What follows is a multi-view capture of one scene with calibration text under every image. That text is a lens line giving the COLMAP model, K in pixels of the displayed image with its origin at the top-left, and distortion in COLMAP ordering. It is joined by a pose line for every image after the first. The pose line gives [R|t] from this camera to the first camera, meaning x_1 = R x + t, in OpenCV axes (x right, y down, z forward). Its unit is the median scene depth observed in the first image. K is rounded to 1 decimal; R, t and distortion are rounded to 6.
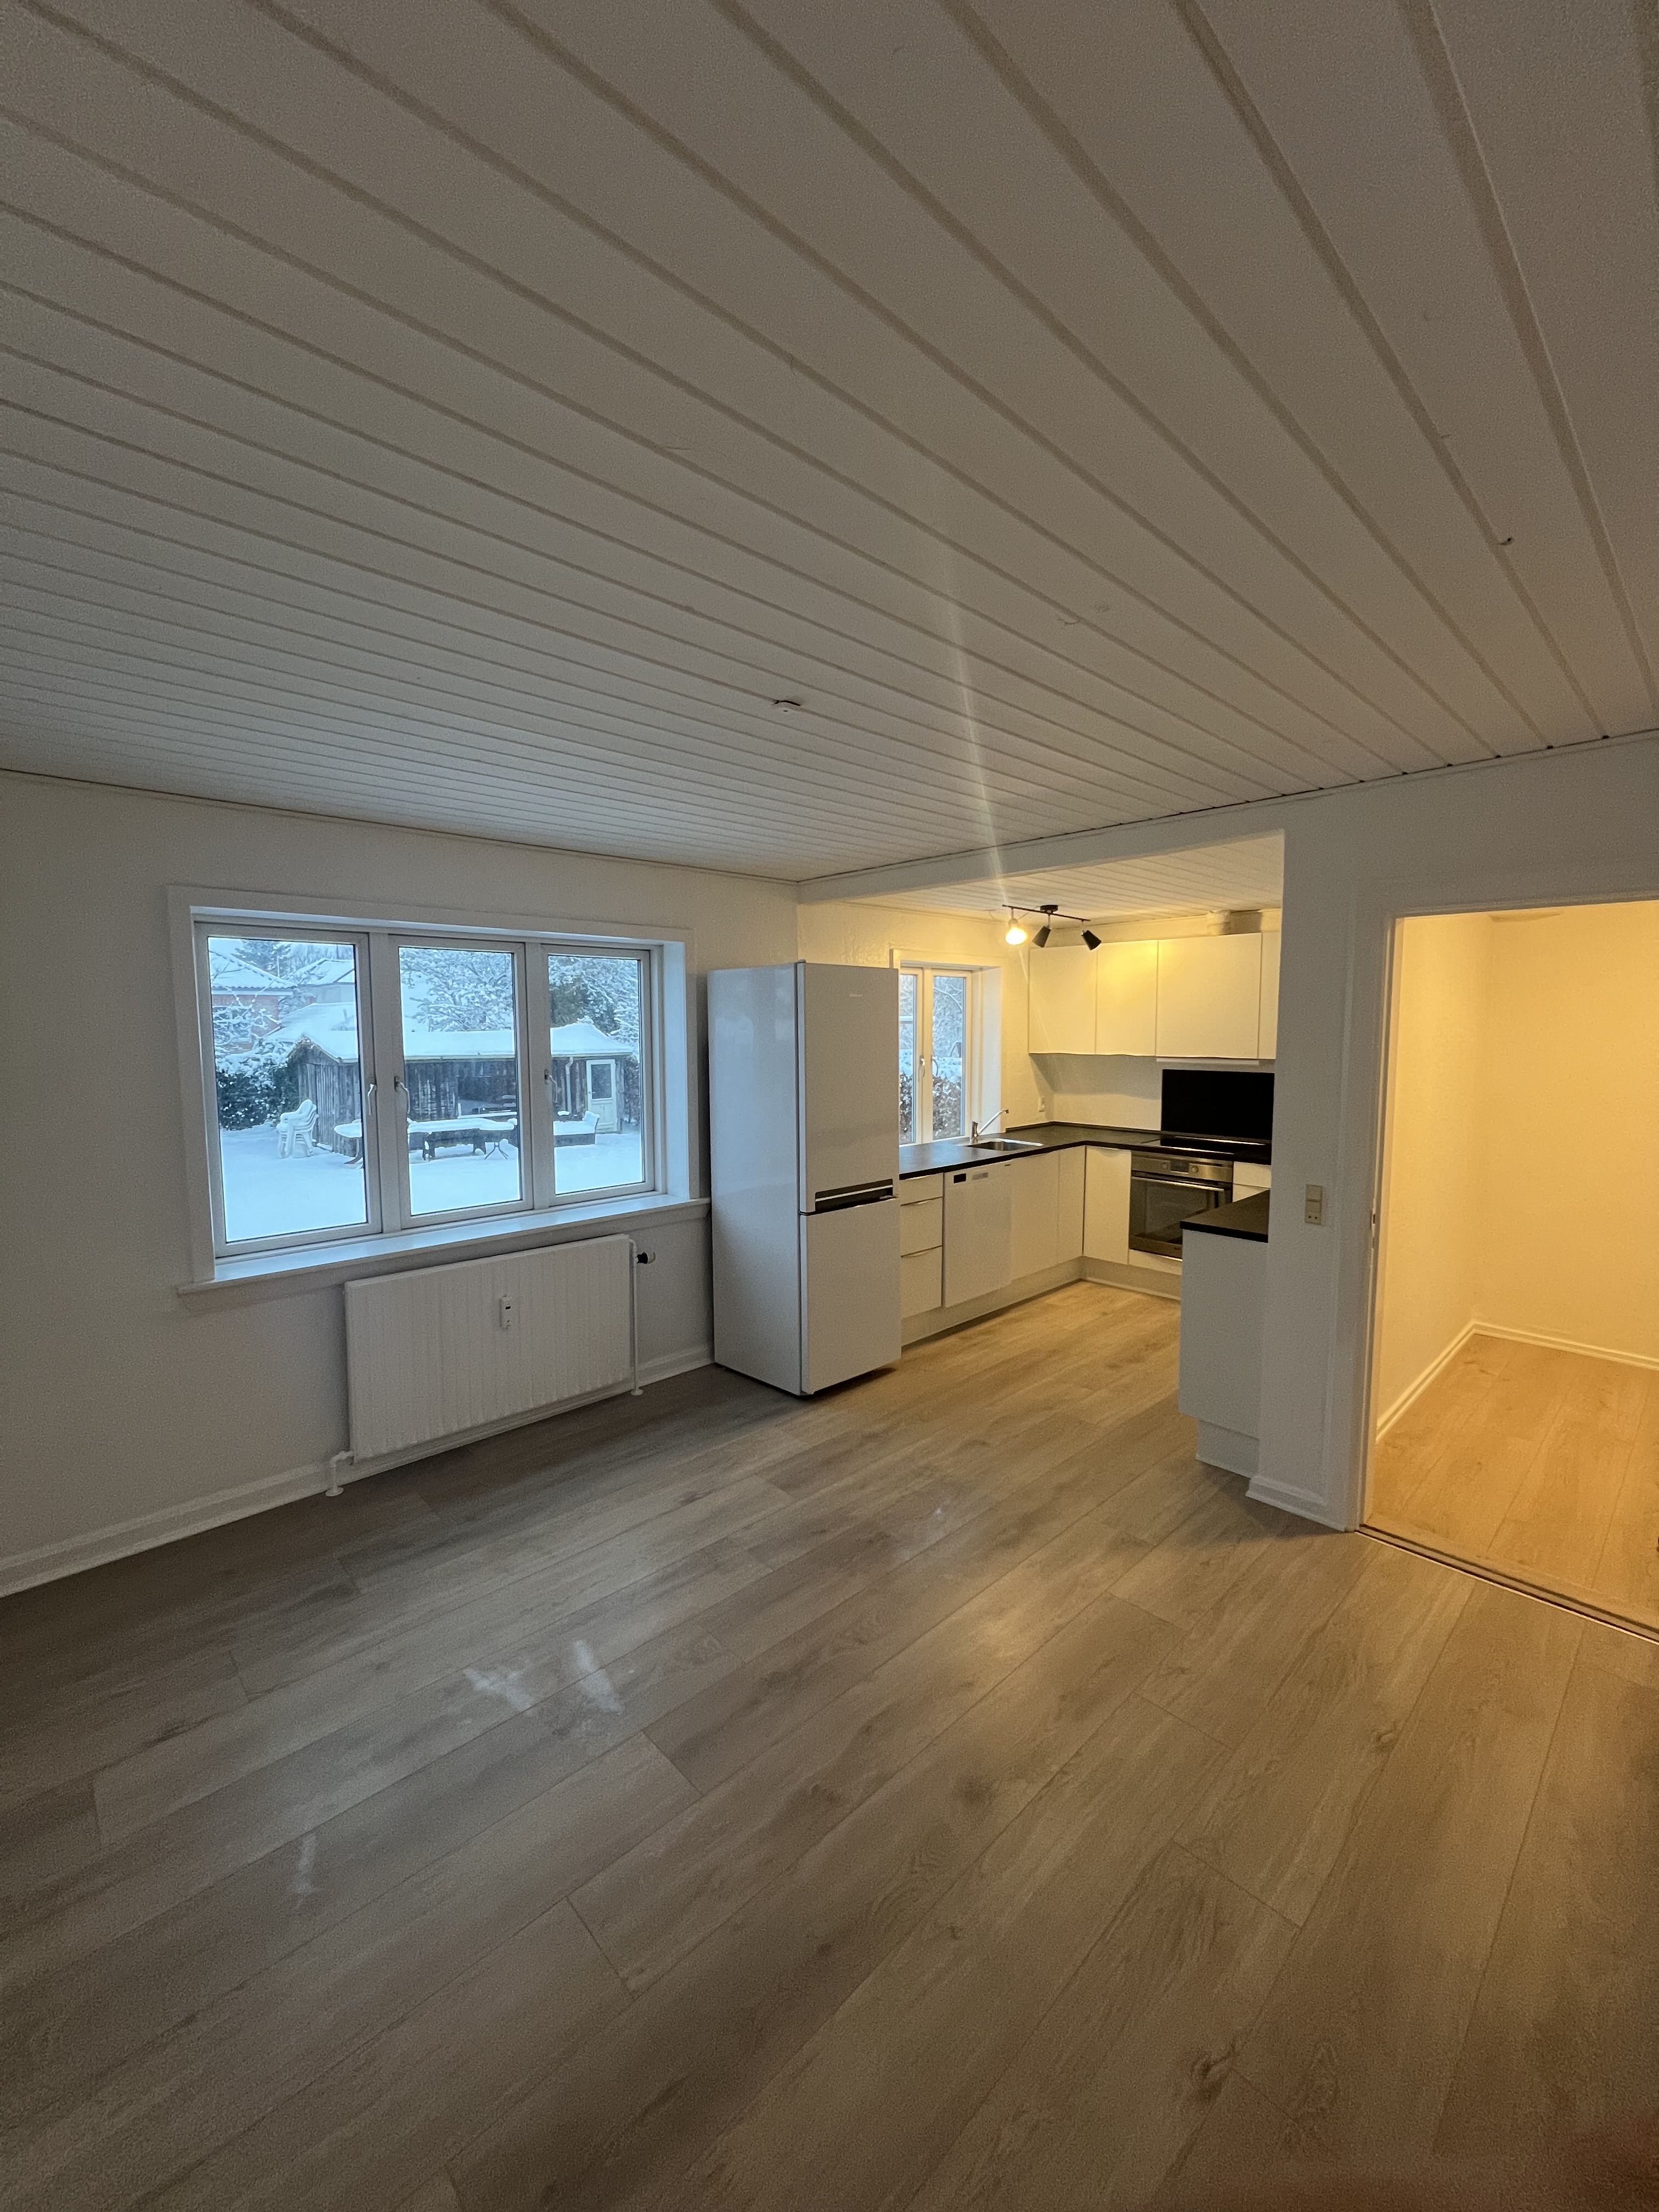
lens RADIAL K [[889.7, 0, 829.4], [0, 889.7, 1095.0], [0, 0, 1]] dist [-0.006668, 0.000682]
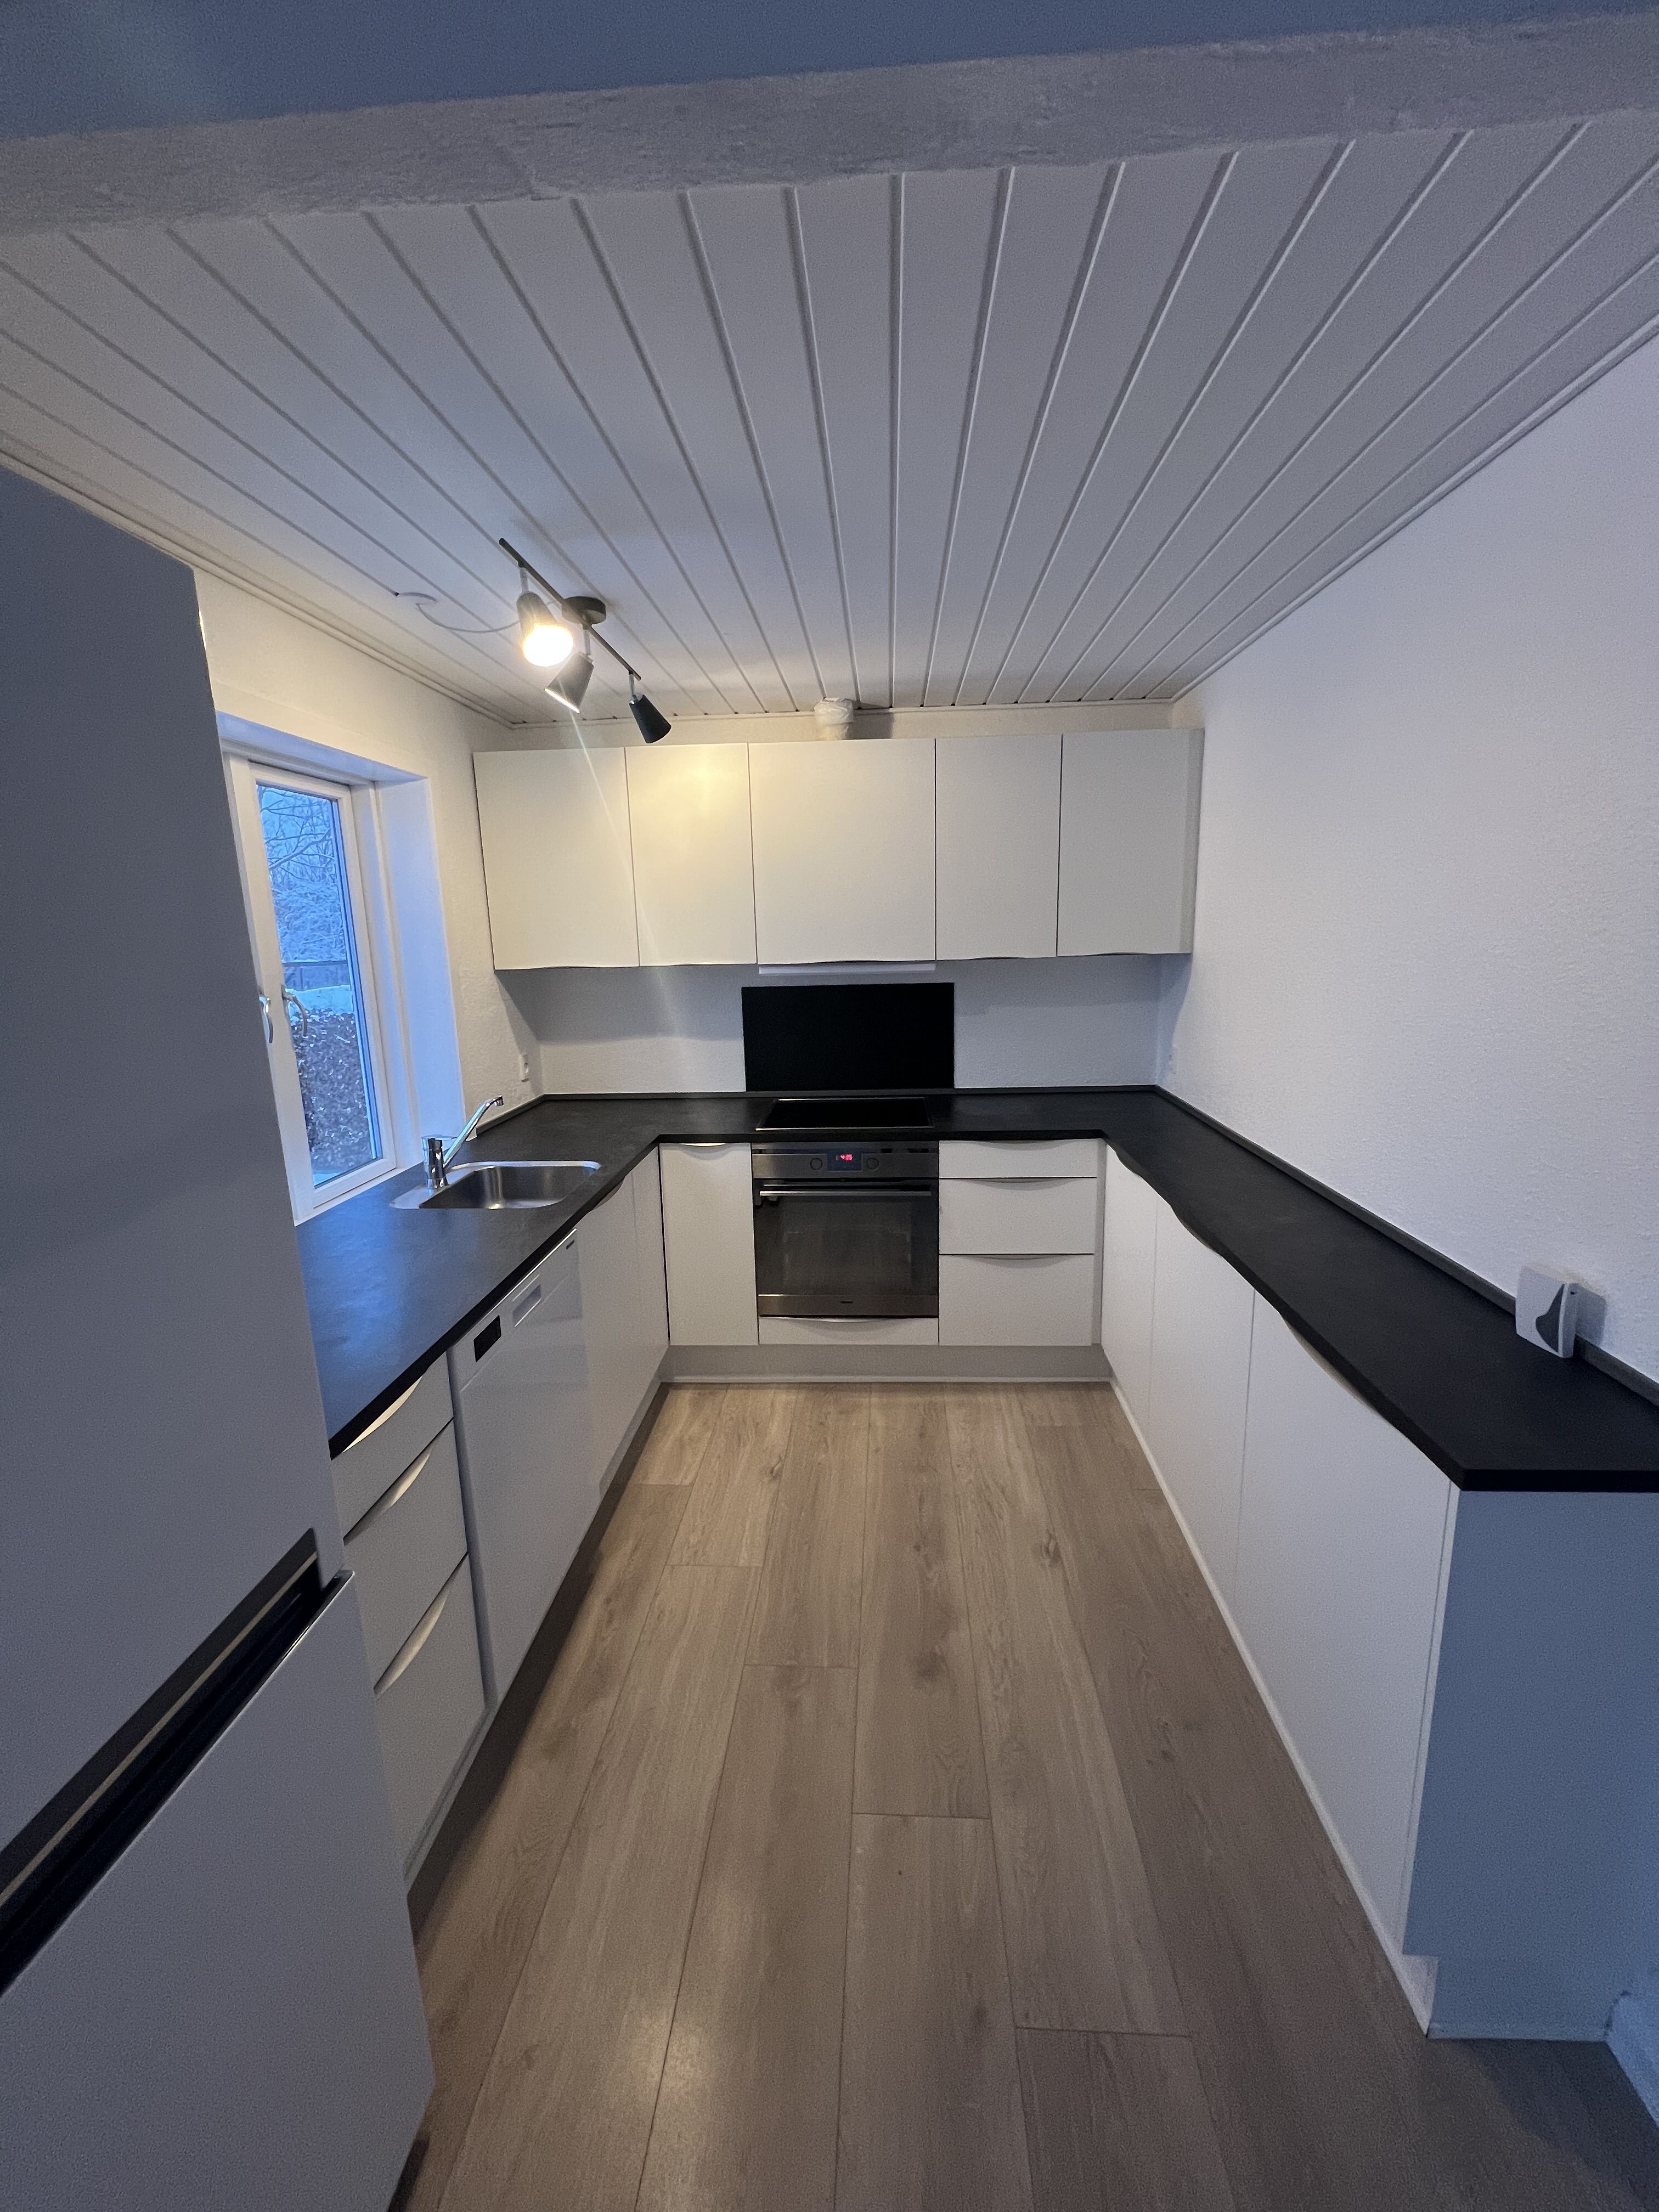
lens RADIAL K [[889.7, 0, 850.8], [0, 889.7, 1097.9], [0, 0, 1]] dist [-0.006668, 0.000682]
pose [[0.722511, -0.143504, 0.676302, 0.030910], [0.074851, 0.988707, 0.129828, -0.037288], [-0.687296, -0.043181, 0.725093, 0.715706]]
